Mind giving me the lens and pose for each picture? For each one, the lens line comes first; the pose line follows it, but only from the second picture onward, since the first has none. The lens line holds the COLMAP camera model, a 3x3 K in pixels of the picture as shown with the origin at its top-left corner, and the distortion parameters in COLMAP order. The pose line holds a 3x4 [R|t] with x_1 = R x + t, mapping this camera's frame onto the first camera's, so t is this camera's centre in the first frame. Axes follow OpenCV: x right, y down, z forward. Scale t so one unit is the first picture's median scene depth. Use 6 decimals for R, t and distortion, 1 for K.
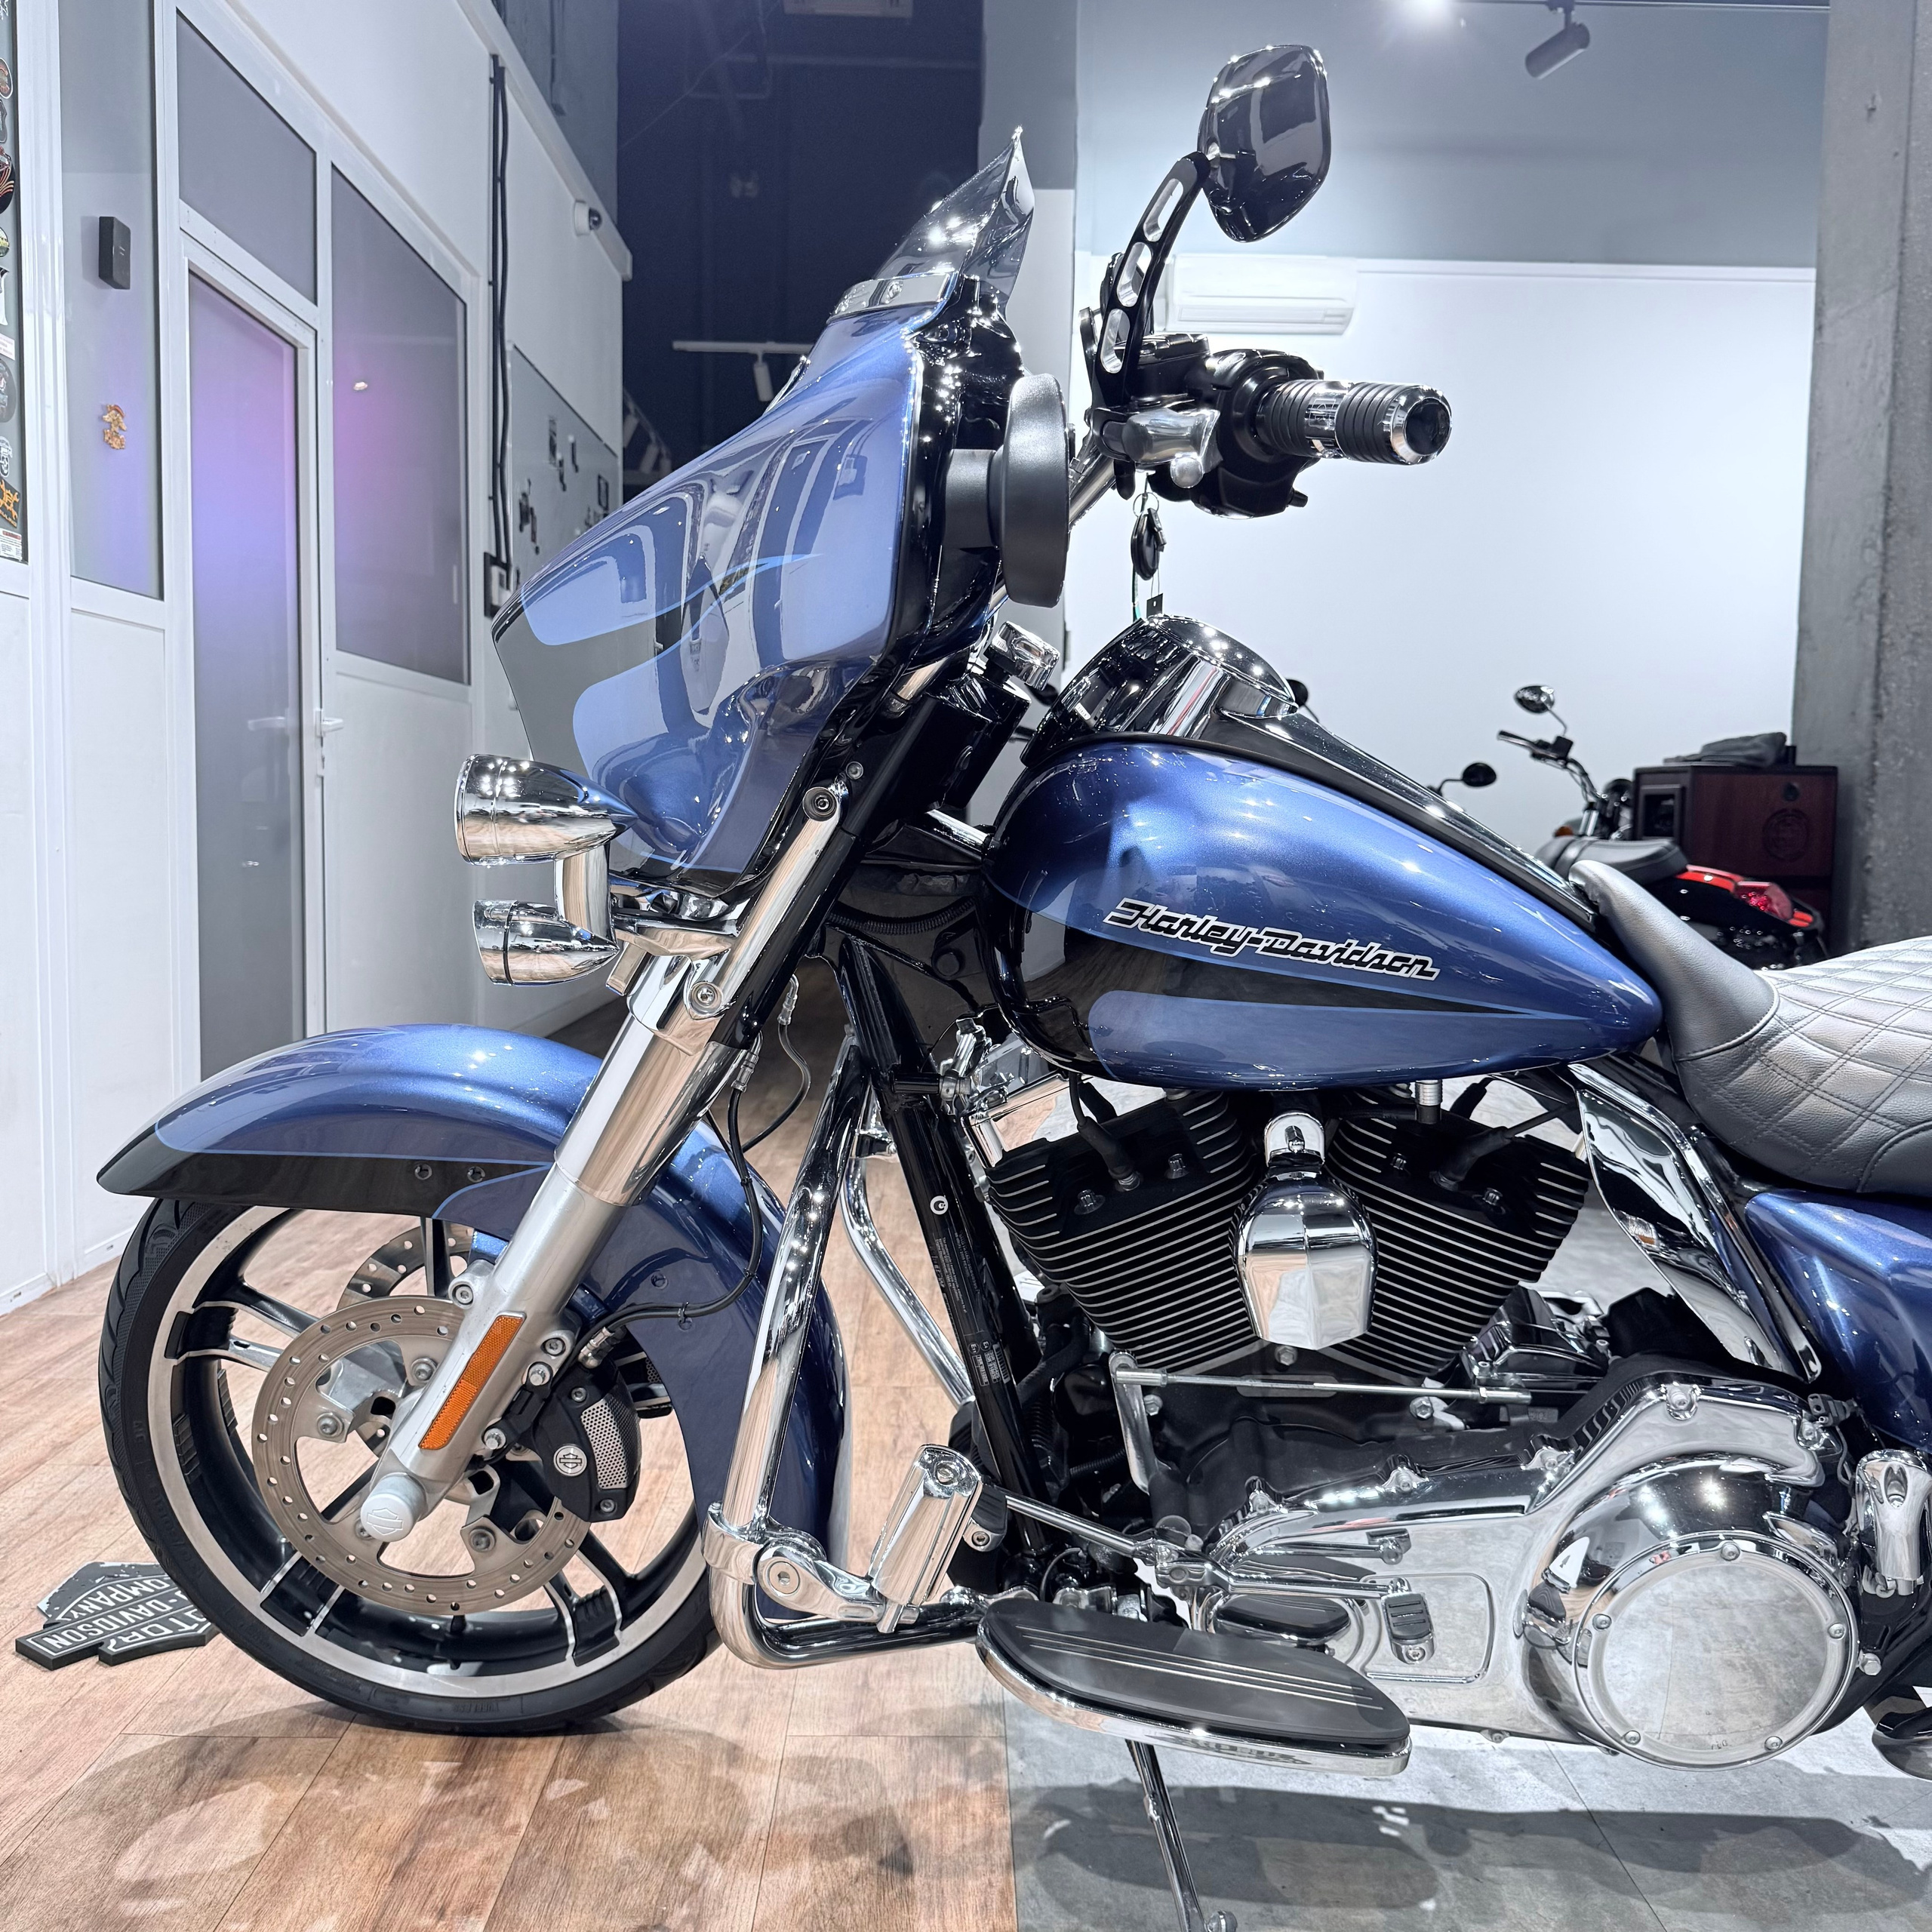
lens RADIAL K [[1822.6, 0, 958.4], [0, 1822.6, 958.2], [0, 0, 1]] dist [0.044272, -0.076392]
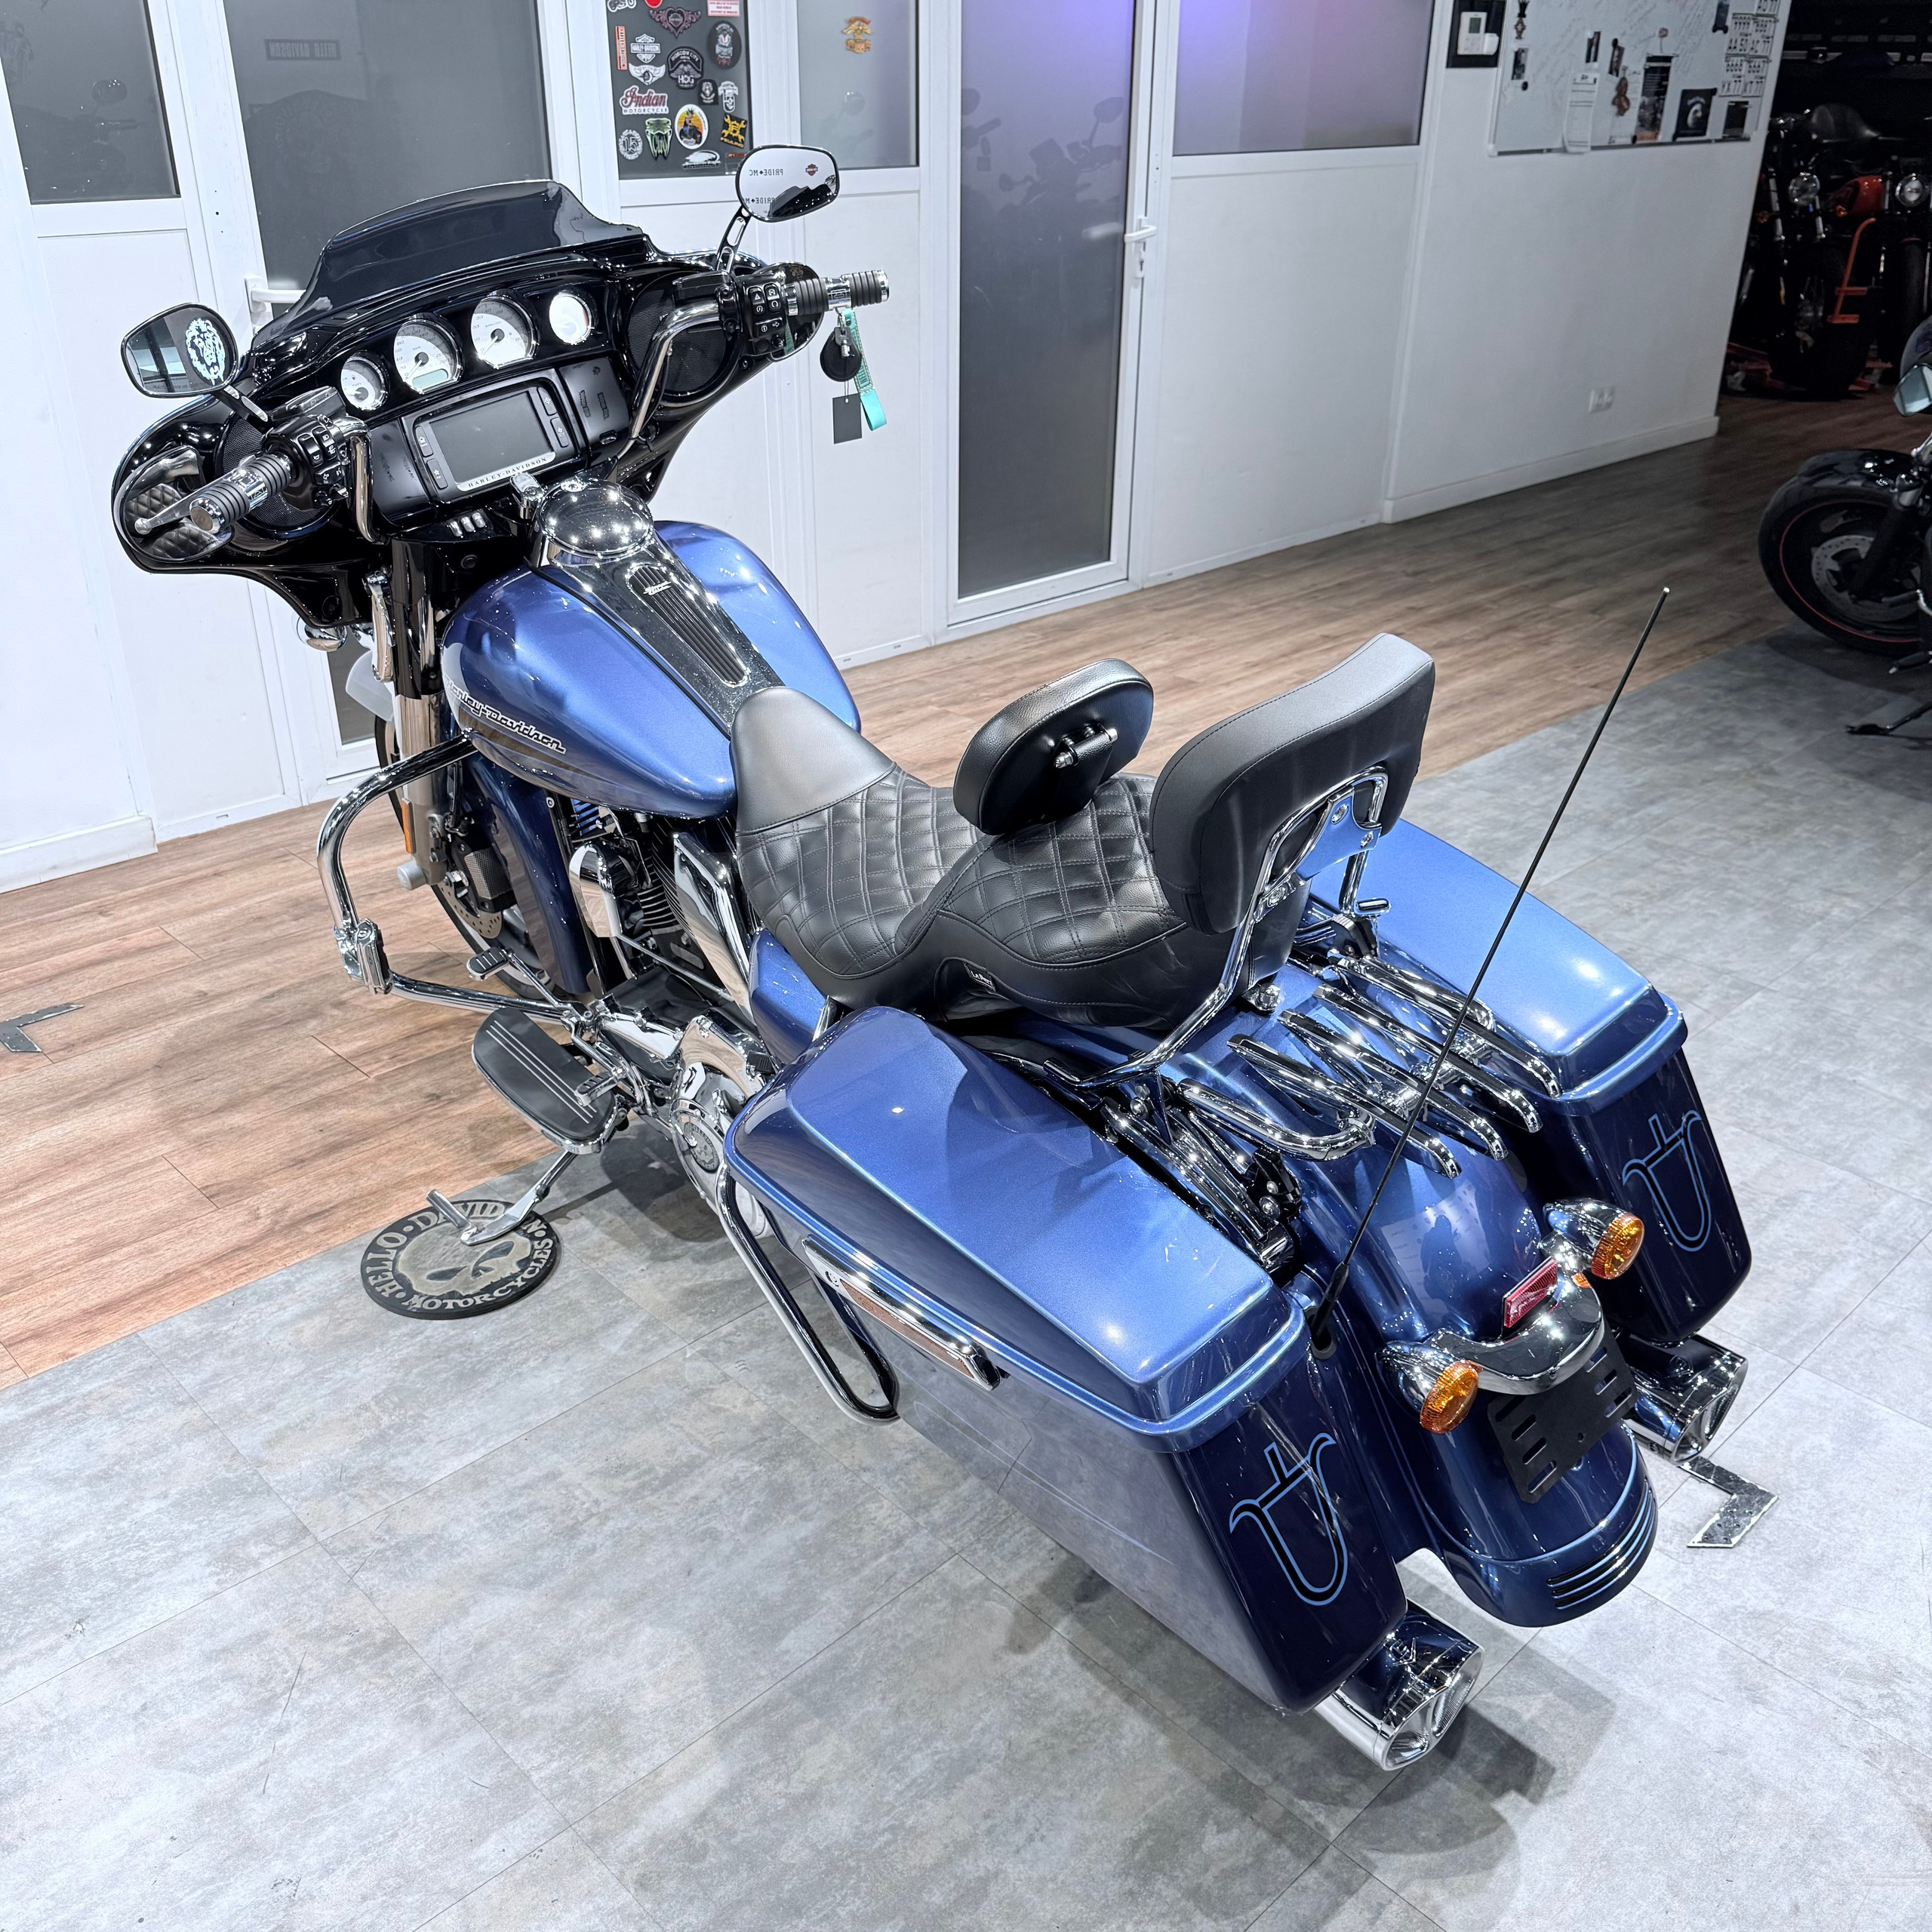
lens RADIAL K [[1793.4, 0, 955.1], [0, 1793.4, 978.3], [0, 0, 1]] dist [0.171708, -0.361013]
pose [[0.688301, 0.311302, -0.655234, 1.395806], [-0.045132, 0.919869, 0.389620, -0.390170], [0.724020, -0.238604, 0.647197, 0.096796]]
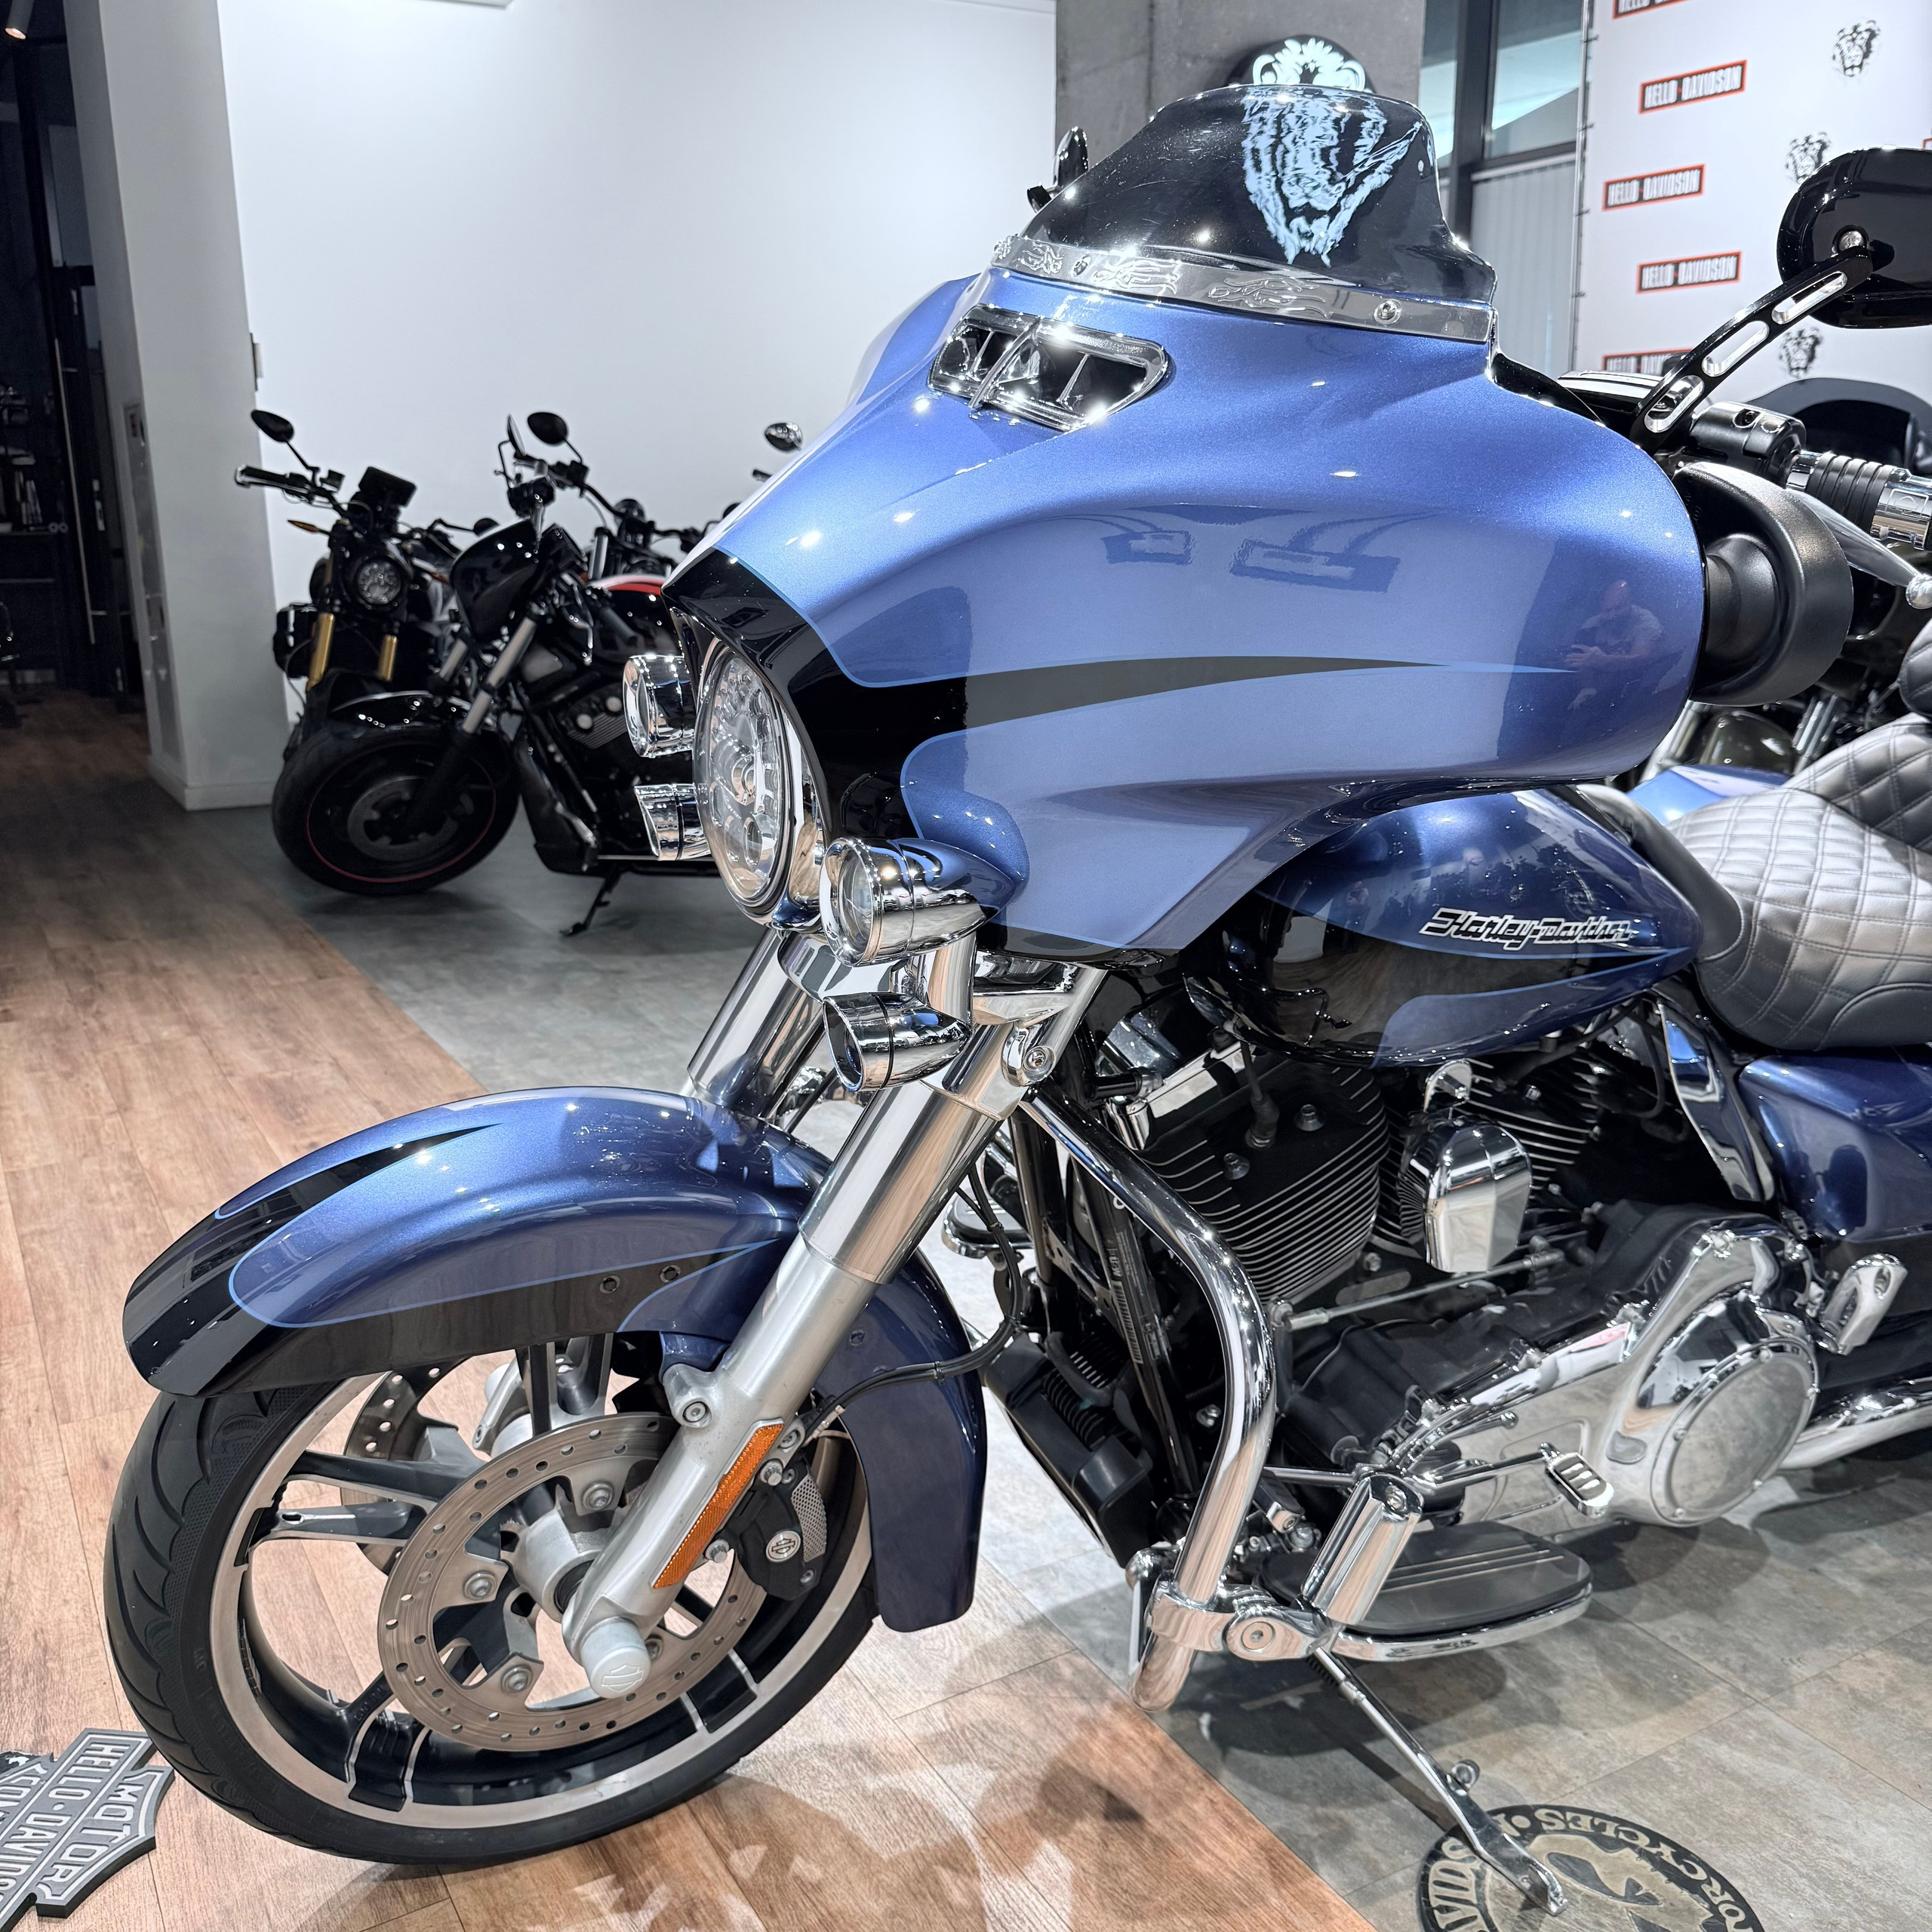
lens RADIAL K [[1796.5, 0, 962.3], [0, 1796.5, 966.3], [0, 0, 1]] dist [0.125942, -0.228132]
pose [[0.866770, -0.144487, 0.477318, -0.504736], [0.058213, 0.979881, 0.190906, -0.168616], [-0.495298, -0.137686, 0.857742, 0.210204]]
